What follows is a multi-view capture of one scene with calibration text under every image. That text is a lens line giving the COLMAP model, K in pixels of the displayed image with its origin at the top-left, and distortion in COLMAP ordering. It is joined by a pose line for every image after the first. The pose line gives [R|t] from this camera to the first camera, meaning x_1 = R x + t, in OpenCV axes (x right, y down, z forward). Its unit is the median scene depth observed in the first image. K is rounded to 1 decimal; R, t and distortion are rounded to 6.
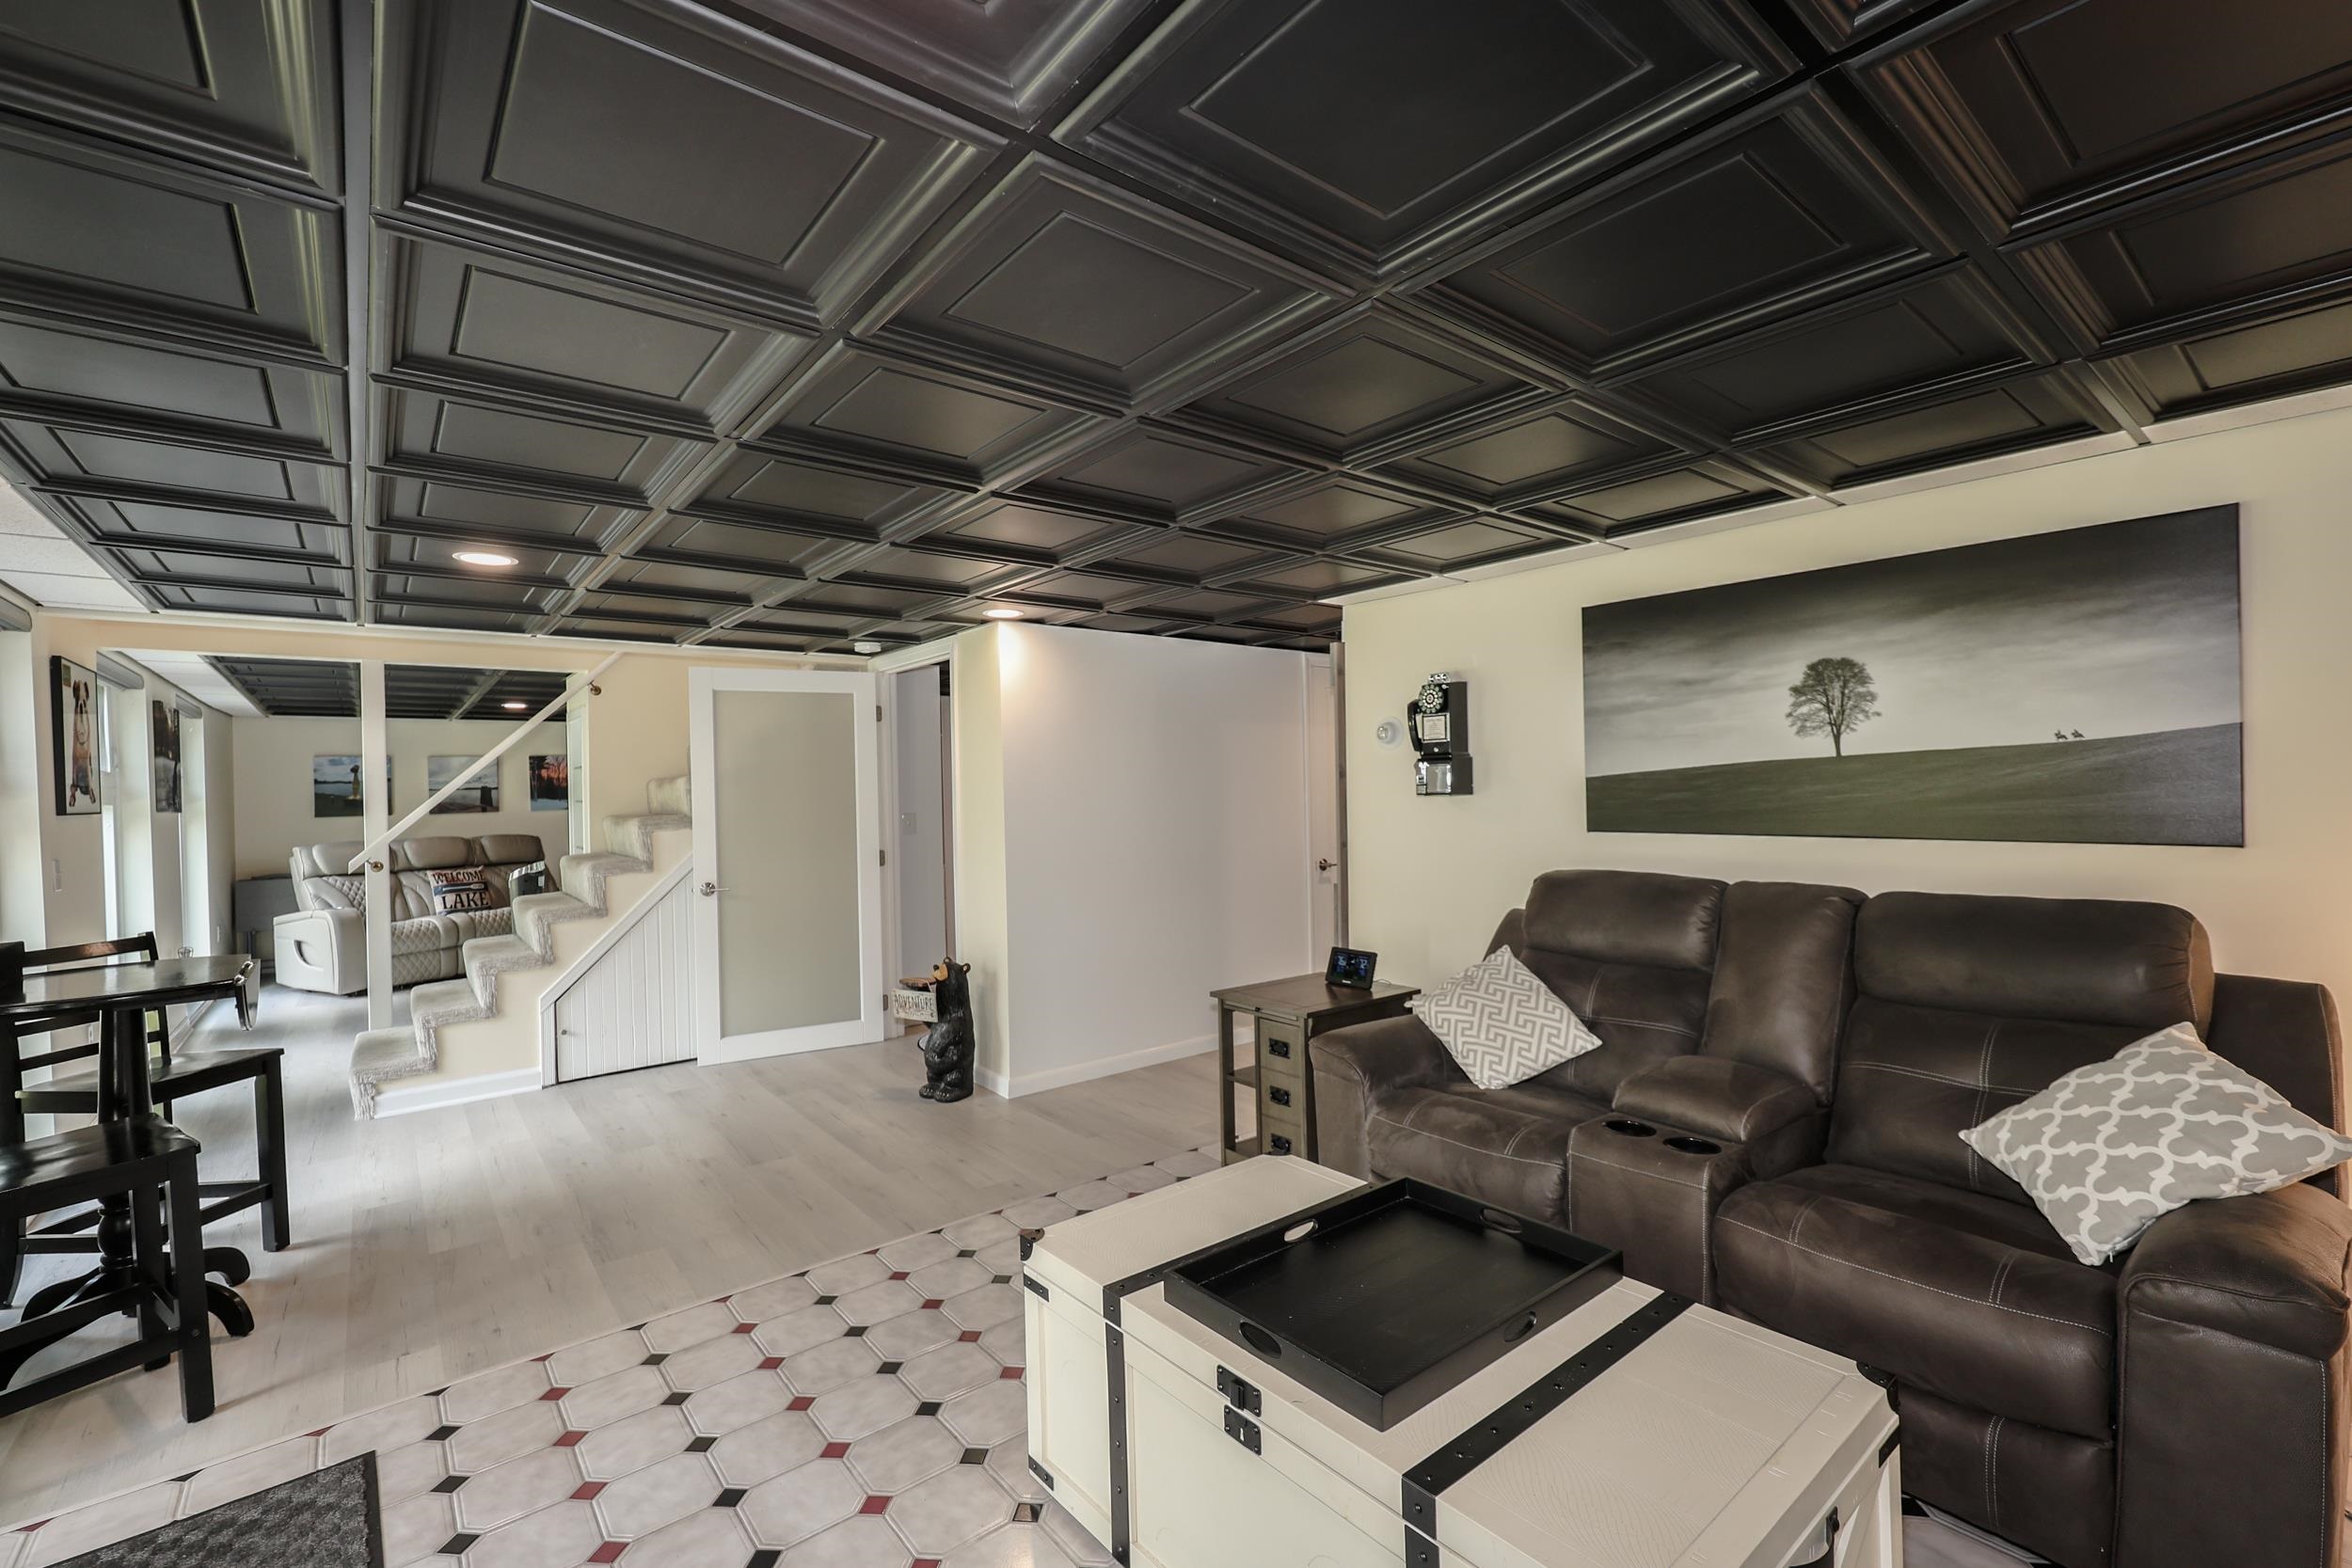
lens RADIAL K [[986.8, 0, 1167.4], [0, 986.8, 790.1], [0, 0, 1]] dist [0.002844, 0.001398]
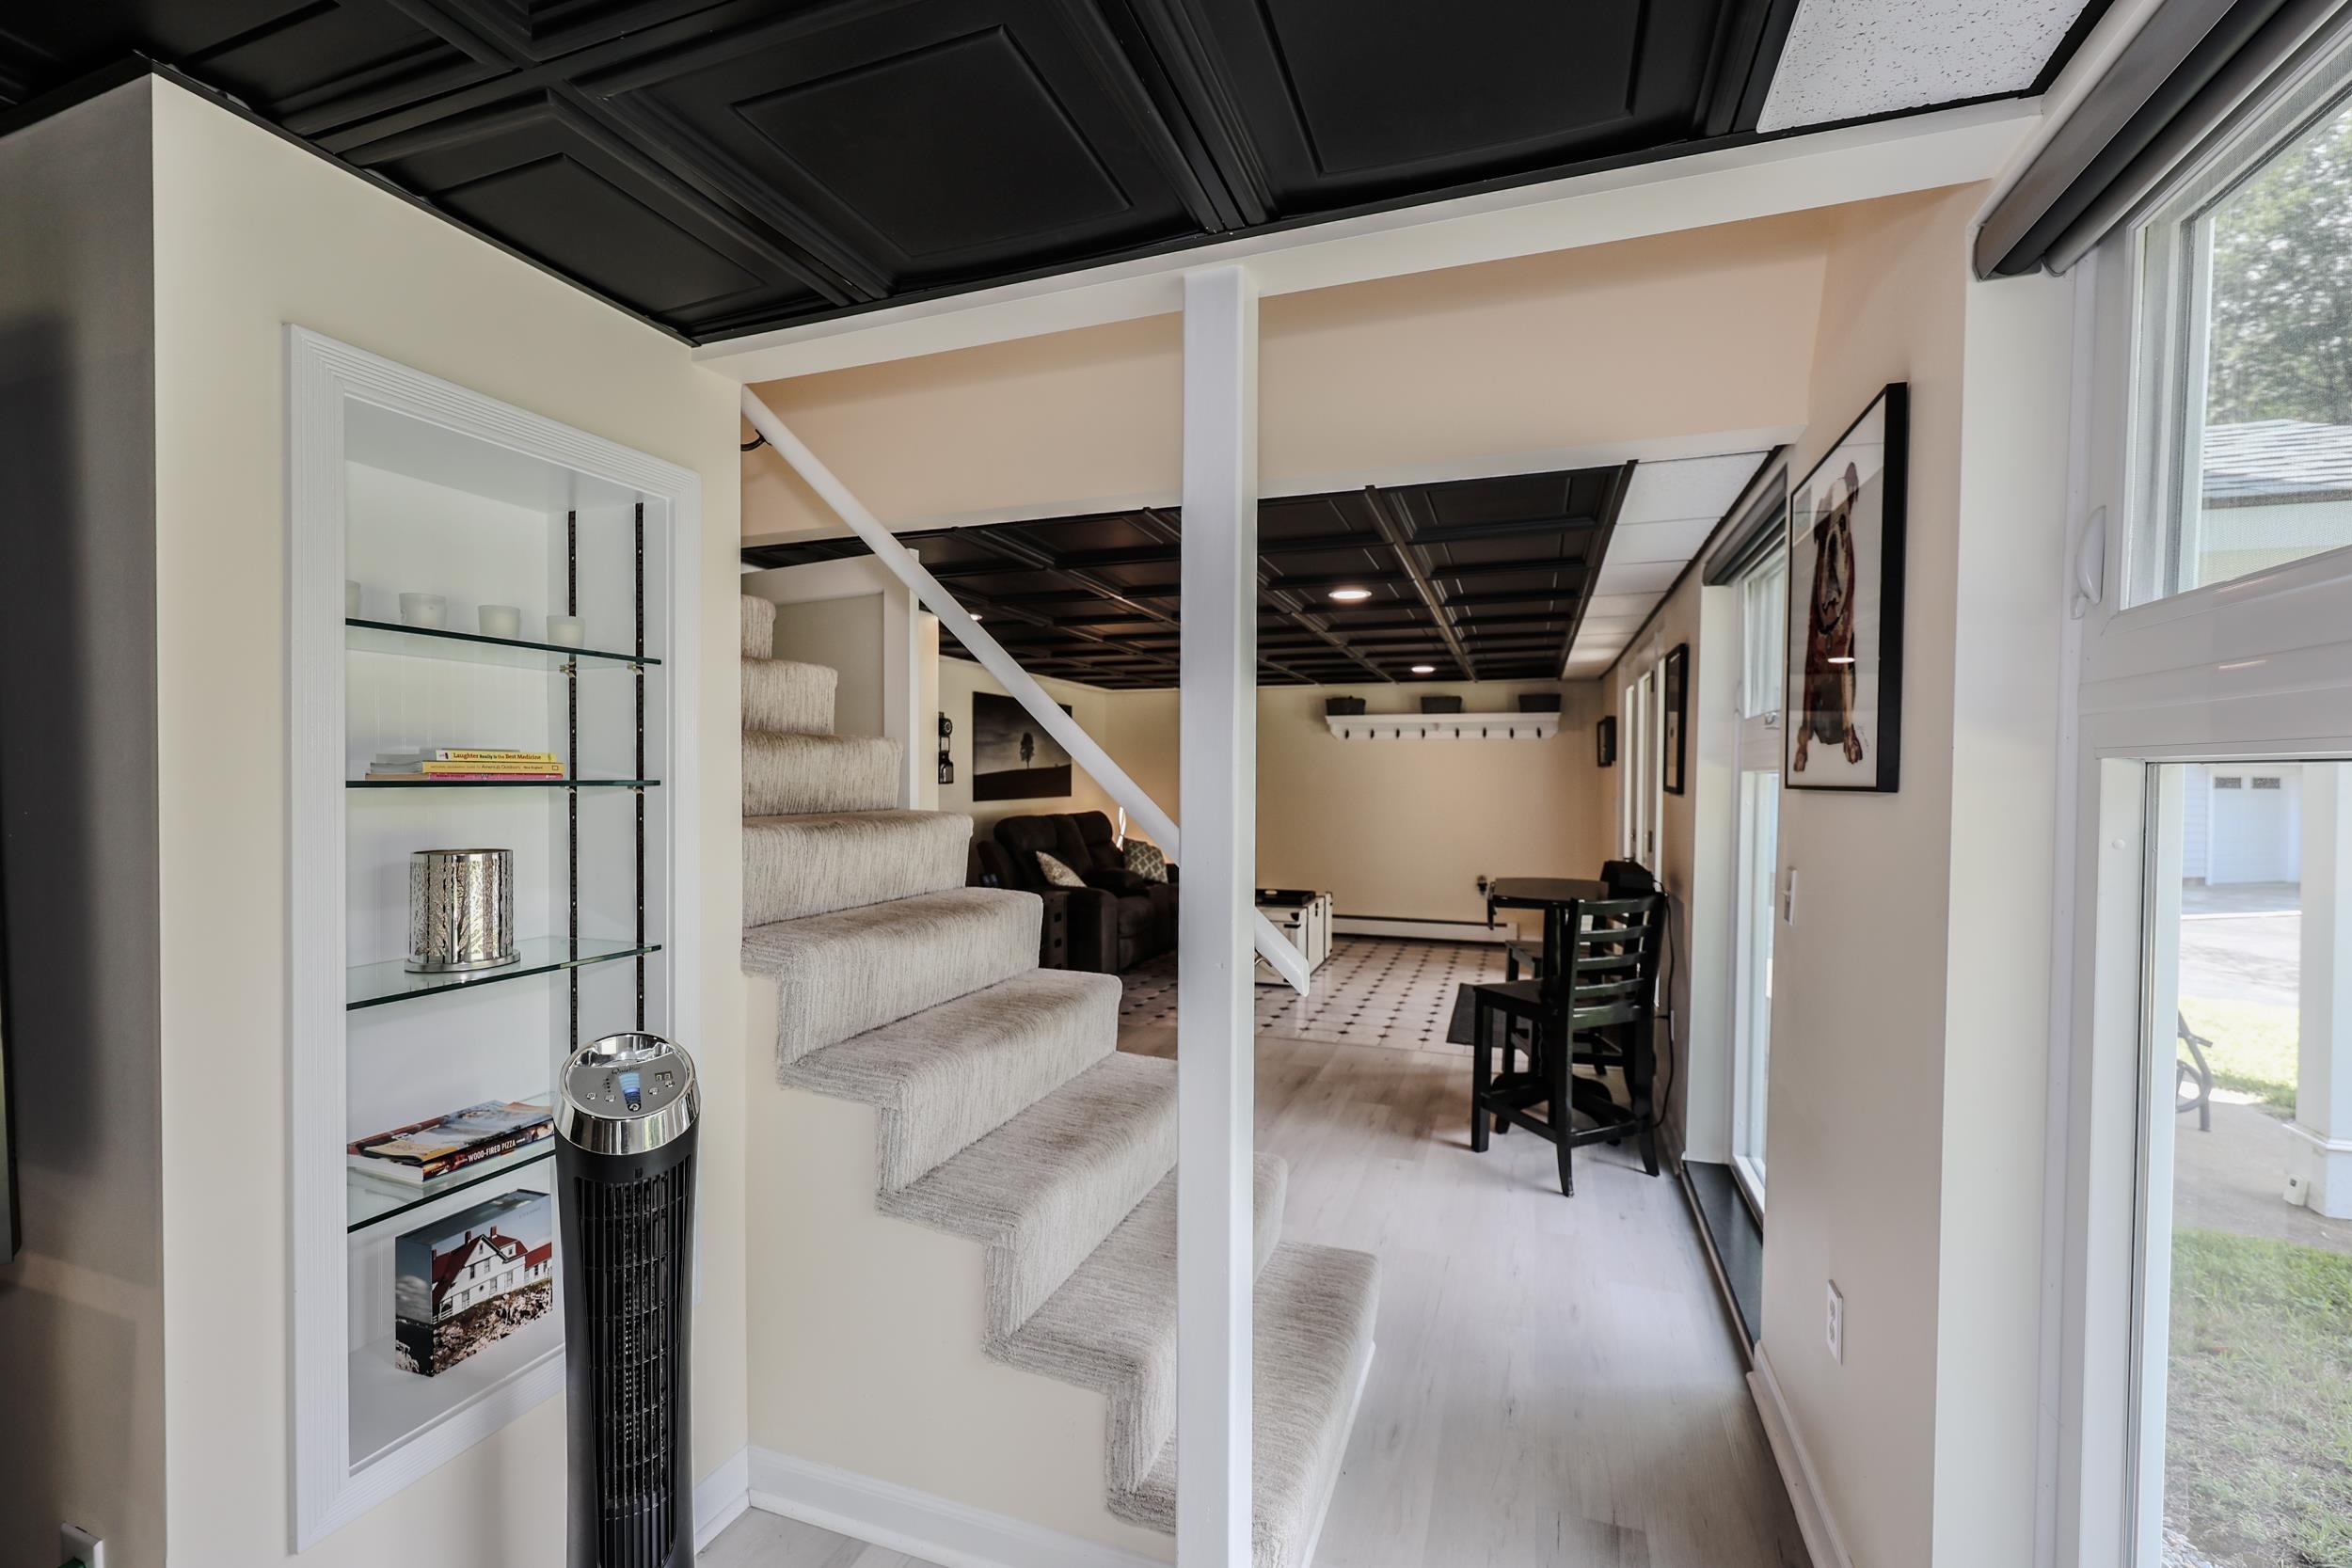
lens RADIAL K [[986.8, 0, 1169.6], [0, 986.8, 790.3], [0, 0, 1]] dist [0.002844, 0.001398]
pose [[-0.511312, 0.006392, 0.859371, -1.805938], [0.015226, 0.999883, 0.001622, 0.025276], [-0.859260, 0.013914, -0.511349, 2.000952]]
